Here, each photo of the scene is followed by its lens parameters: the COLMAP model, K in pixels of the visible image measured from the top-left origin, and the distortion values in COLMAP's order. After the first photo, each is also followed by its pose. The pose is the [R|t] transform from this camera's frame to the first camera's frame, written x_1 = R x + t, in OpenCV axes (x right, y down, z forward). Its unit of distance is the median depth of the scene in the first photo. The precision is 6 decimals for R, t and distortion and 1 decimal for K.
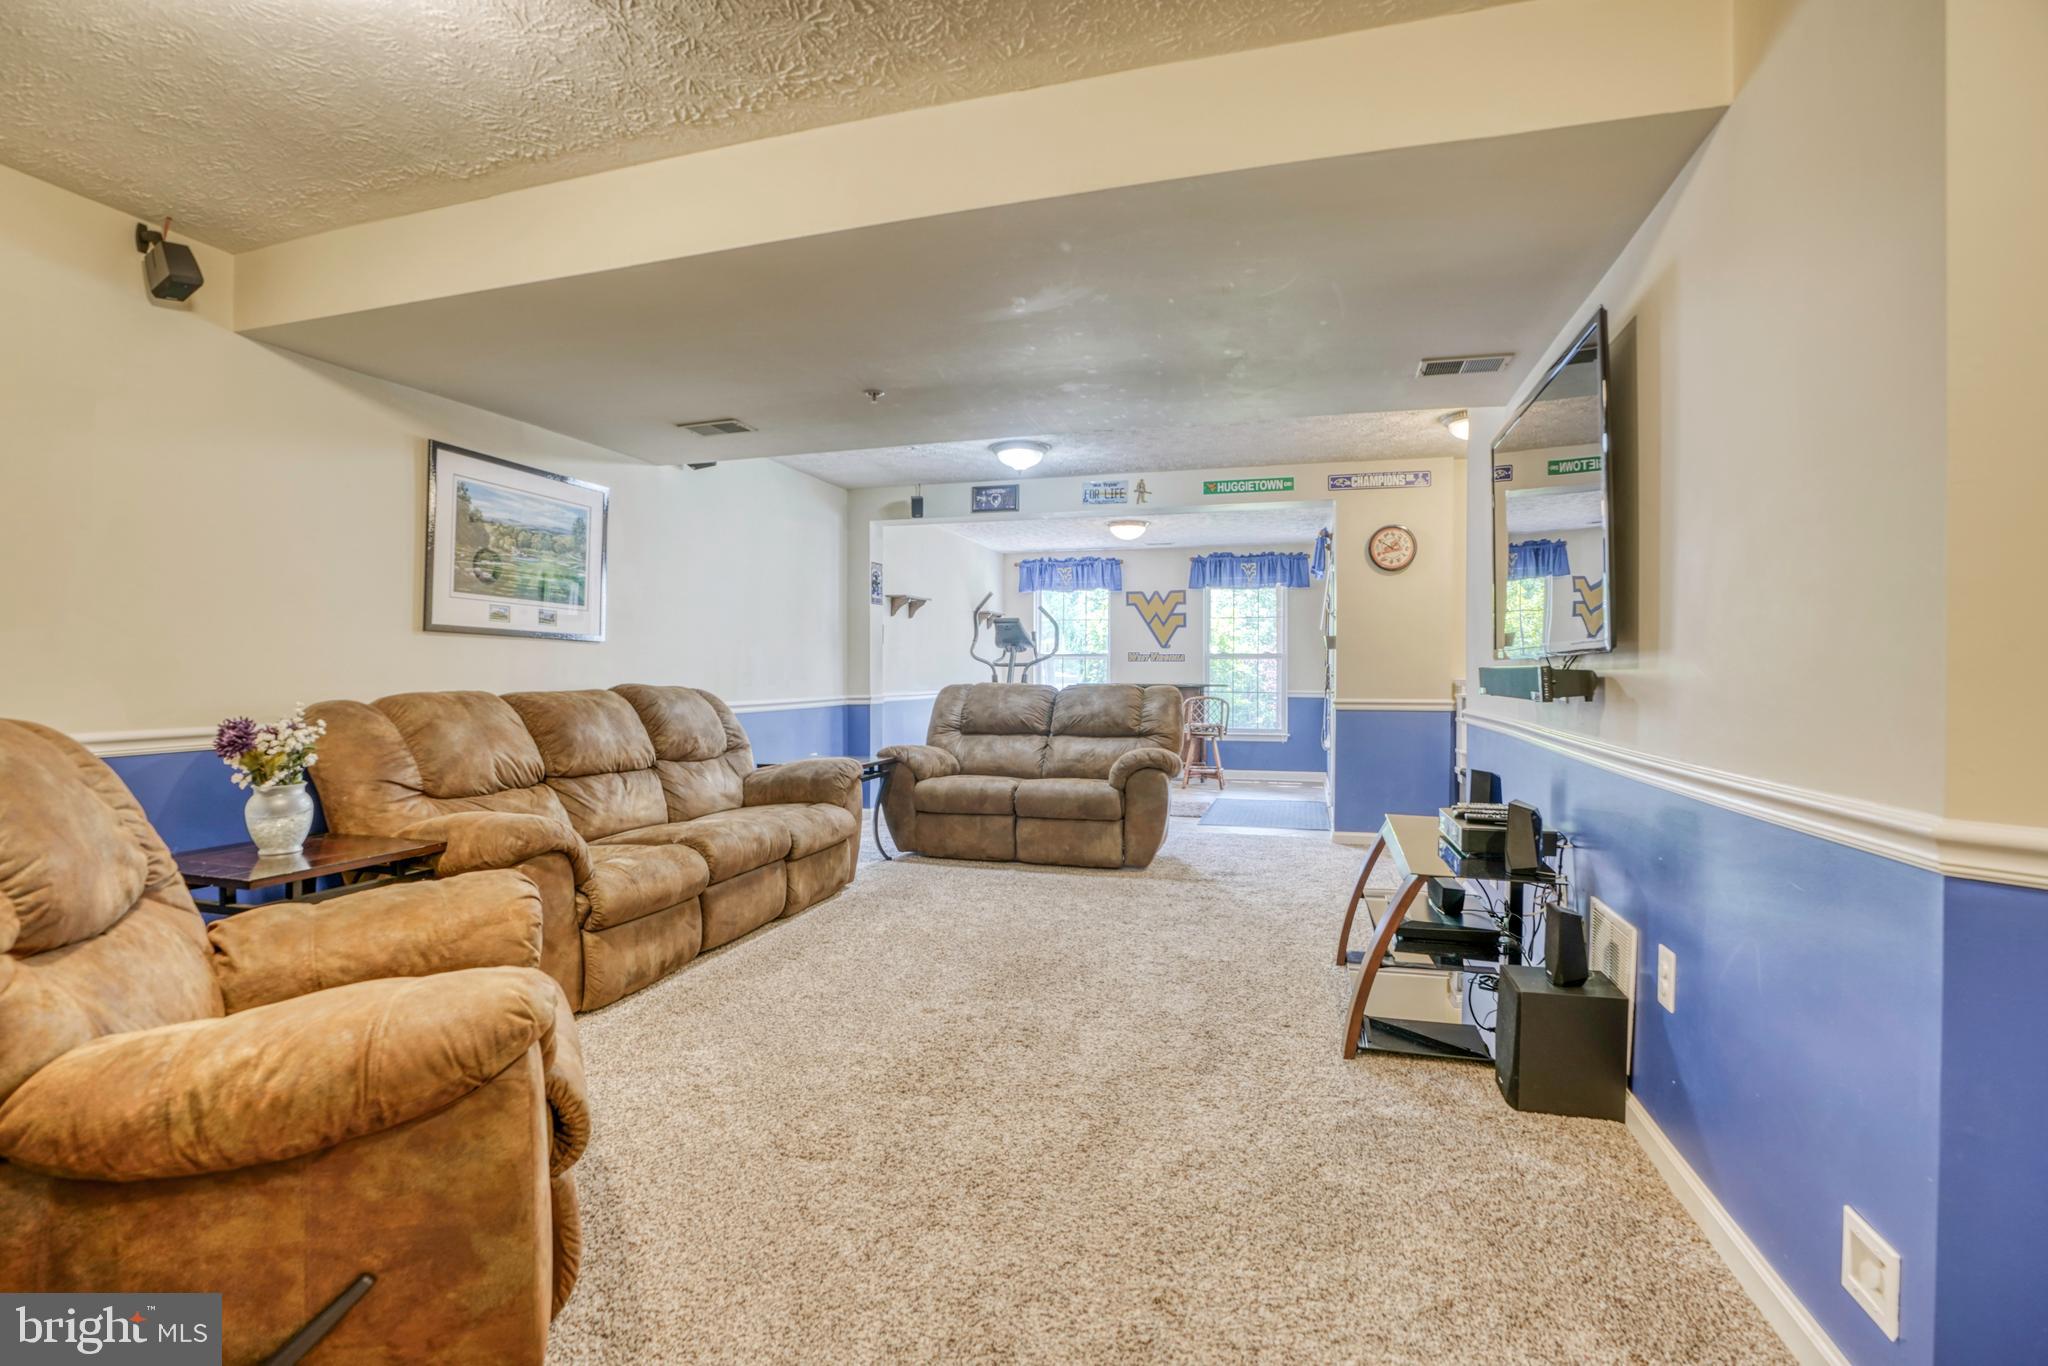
lens RADIAL K [[938.0, 0, 1008.0], [0, 938.0, 680.8], [0, 0, 1]] dist [-0.045959, 0.004319]
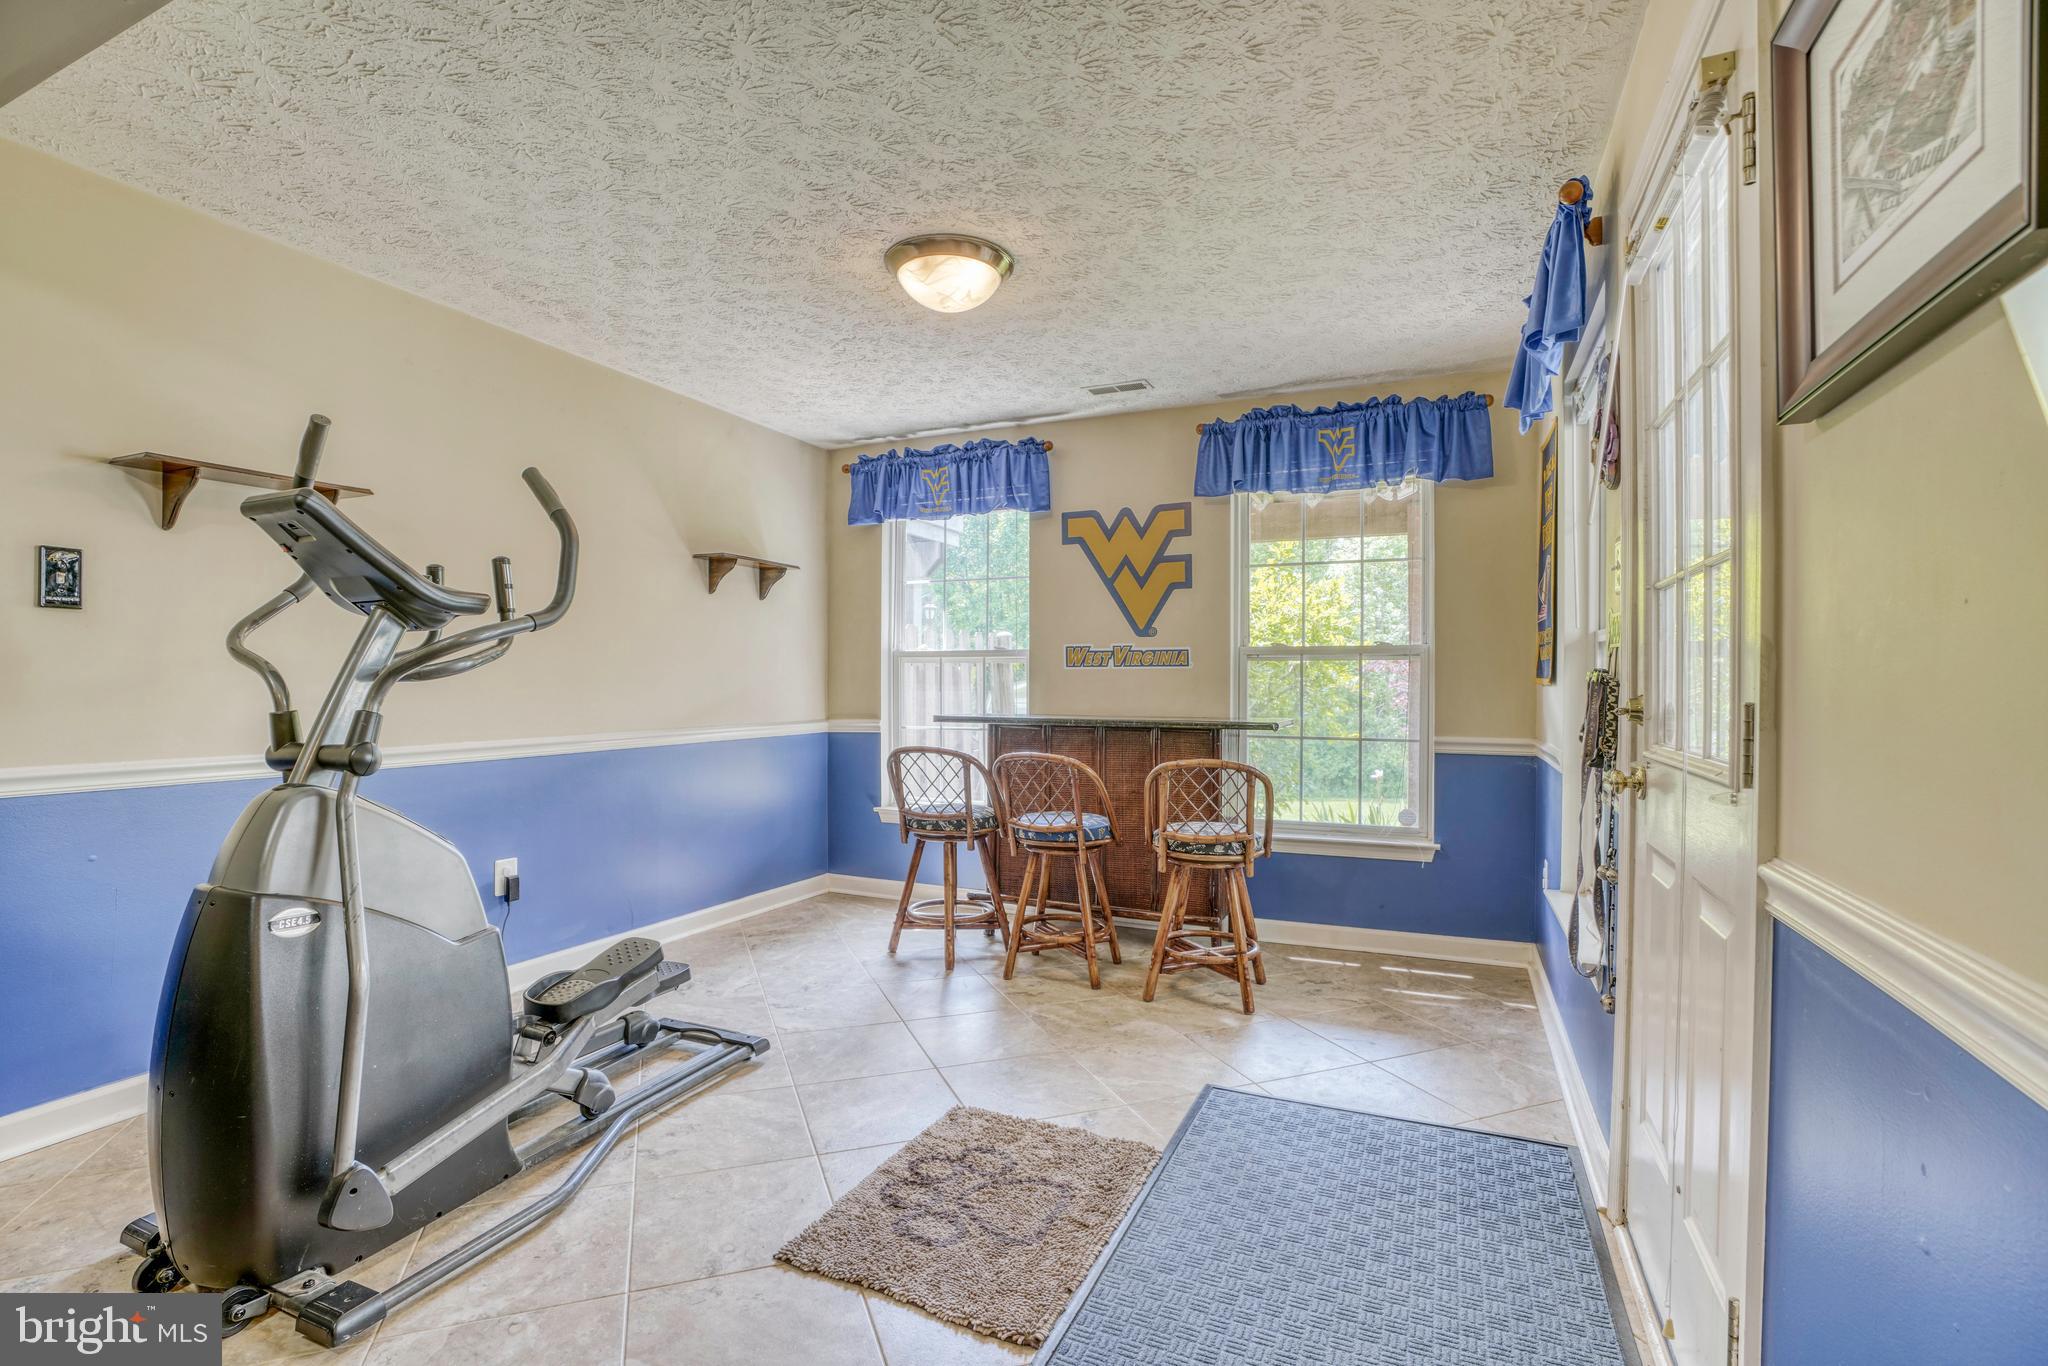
lens RADIAL K [[938.0, 0, 1021.1], [0, 938.0, 687.1], [0, 0, 1]] dist [-0.045959, 0.004319]
pose [[0.992845, 0.001441, -0.119403, 0.262844], [-0.002693, 0.999943, -0.010329, -0.010633], [0.119381, 0.010577, 0.992792, 0.899640]]
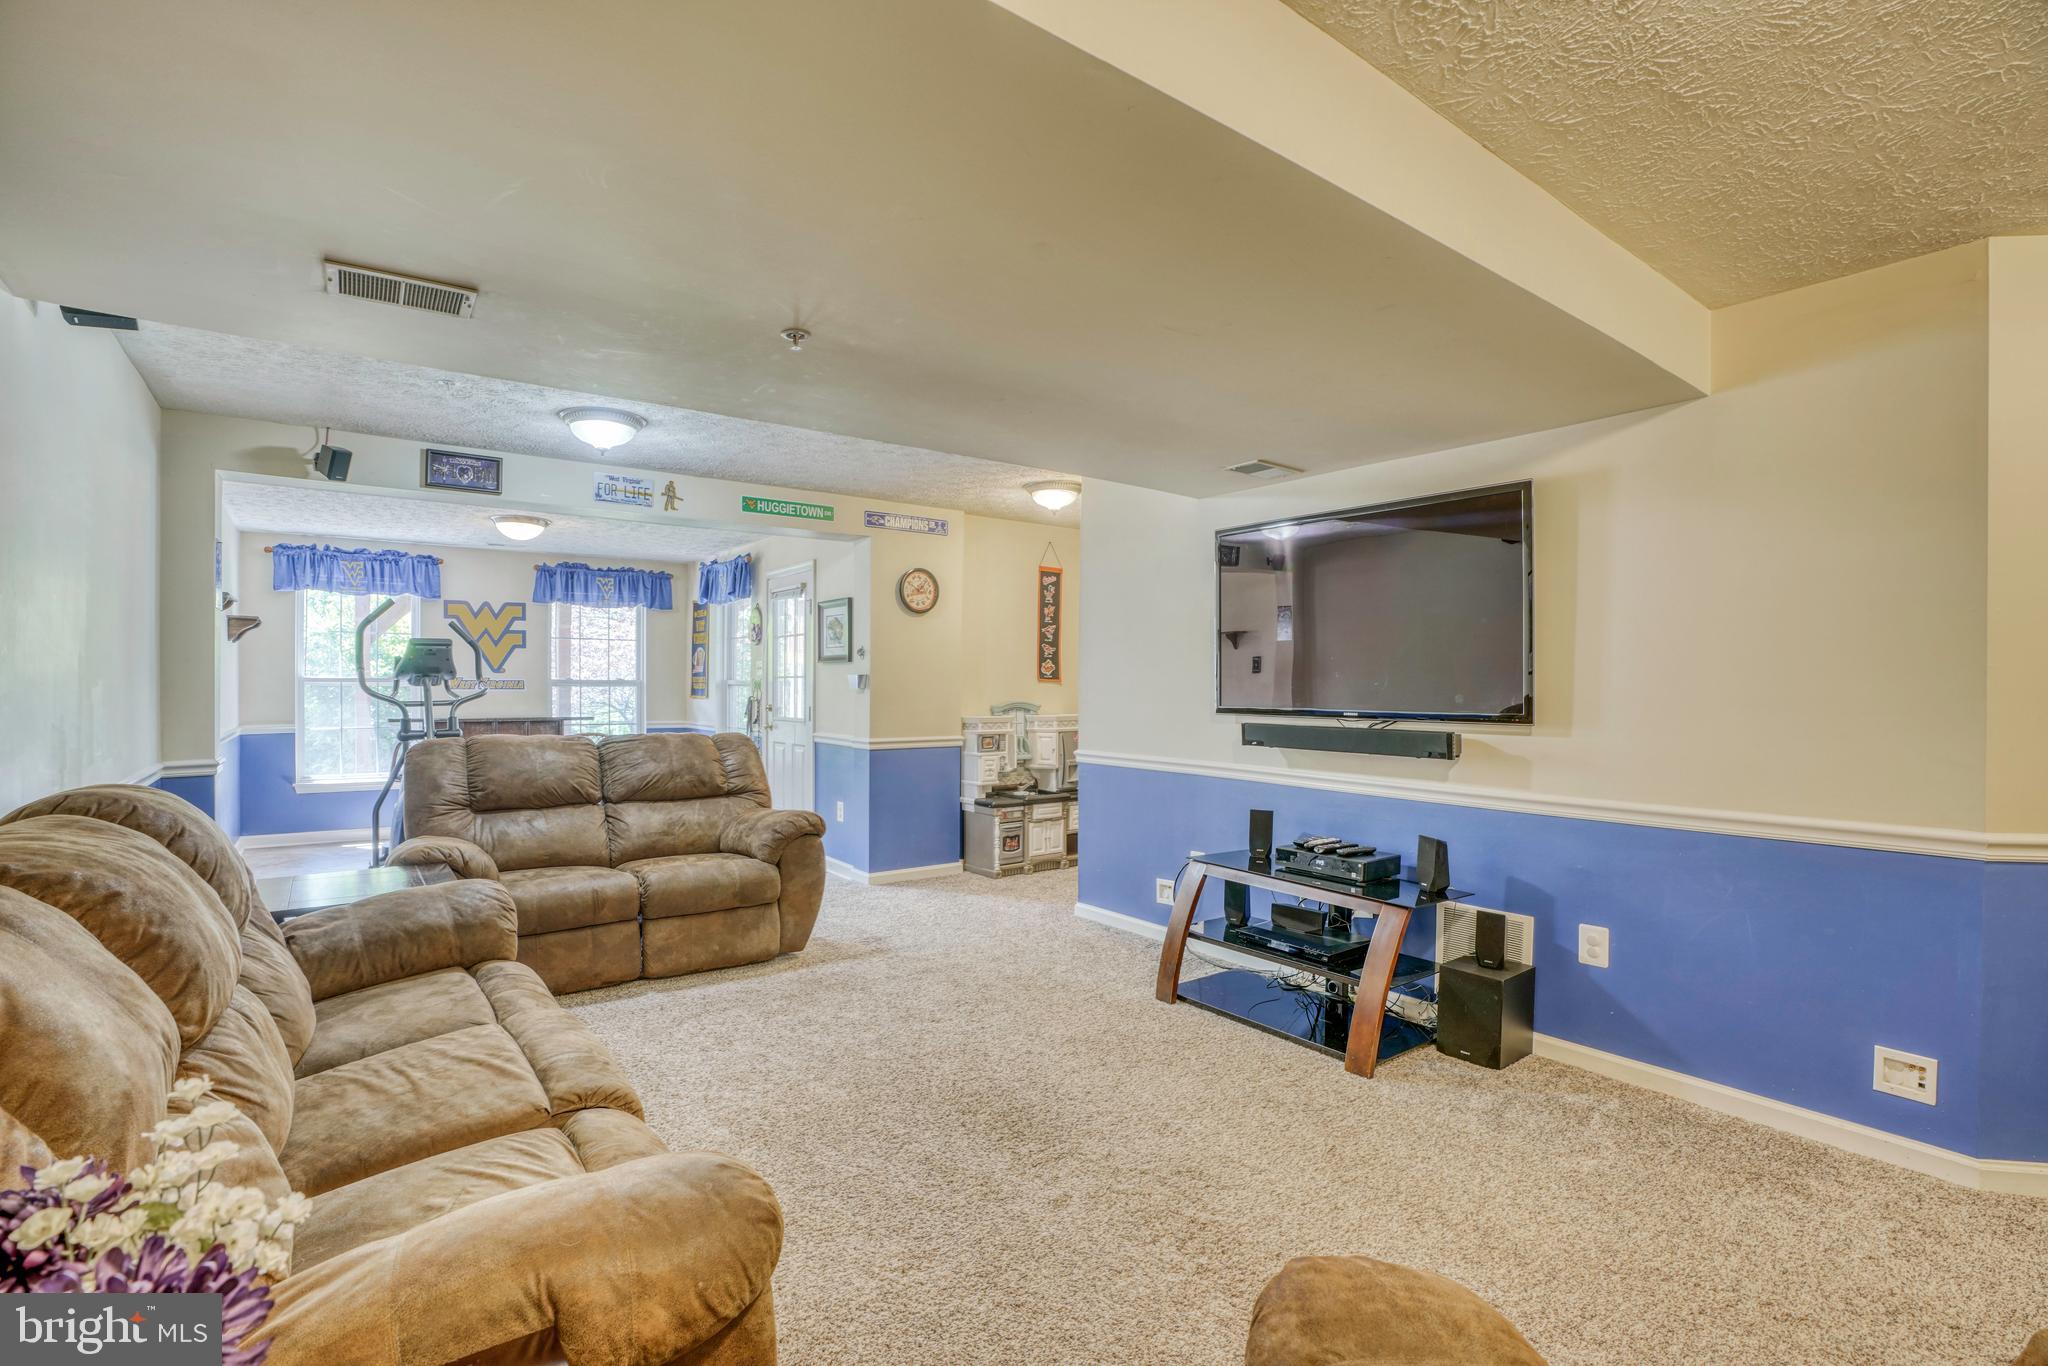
lens RADIAL K [[938.0, 0, 992.1], [0, 938.0, 690.7], [0, 0, 1]] dist [-0.045959, 0.004319]
pose [[0.611978, -0.004172, 0.790864, -0.333289], [0.004861, 0.999987, 0.001514, -0.030156], [-0.790860, 0.002918, 0.611990, 0.273350]]
